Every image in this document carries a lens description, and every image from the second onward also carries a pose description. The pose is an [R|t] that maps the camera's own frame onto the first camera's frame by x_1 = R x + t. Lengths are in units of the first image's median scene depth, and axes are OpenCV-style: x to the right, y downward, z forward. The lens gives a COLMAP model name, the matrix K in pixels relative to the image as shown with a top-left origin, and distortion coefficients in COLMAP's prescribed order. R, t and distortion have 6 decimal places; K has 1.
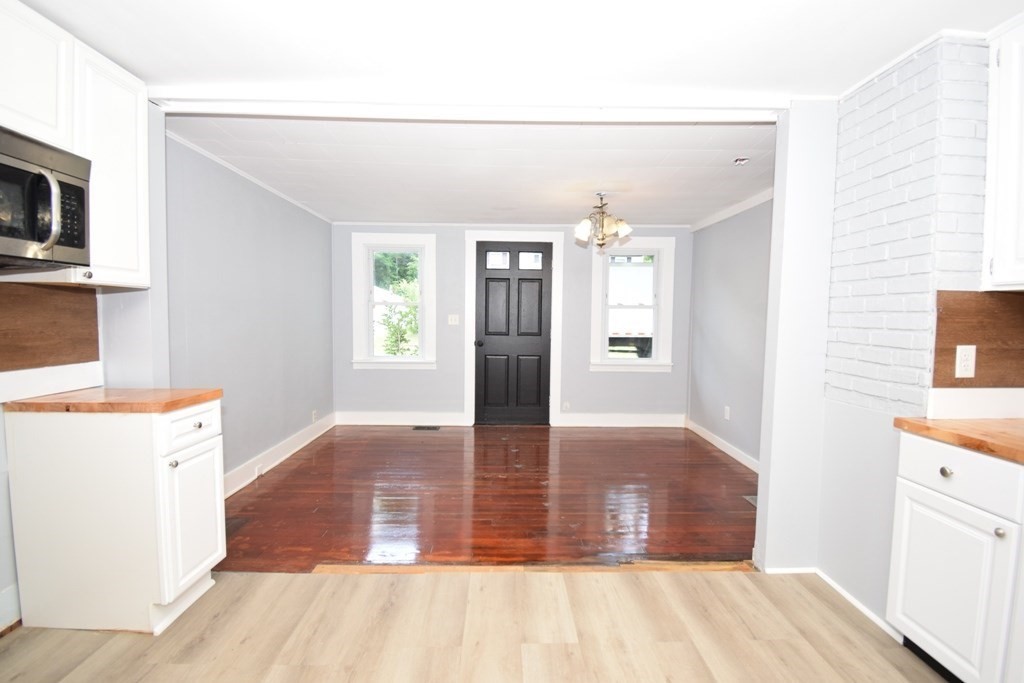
lens RADIAL K [[455.3, 0, 518.7], [0, 455.3, 344.3], [0, 0, 1]] dist [0.001685, -0.015078]
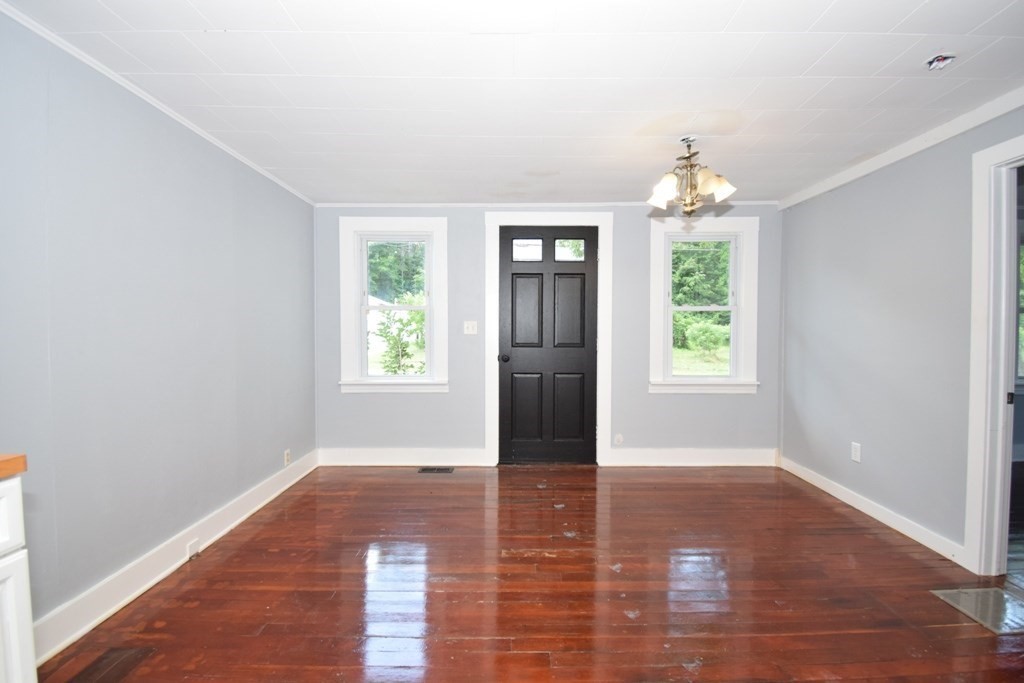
lens RADIAL K [[473.5, 0, 518.0], [0, 473.5, 344.2], [0, 0, 1]] dist [-0.009585, -0.001513]
pose [[0.999707, -0.009960, -0.022070, -0.064464], [0.009250, 0.999444, -0.032020, 0.000290], [0.022376, 0.031806, 0.999244, 0.288806]]
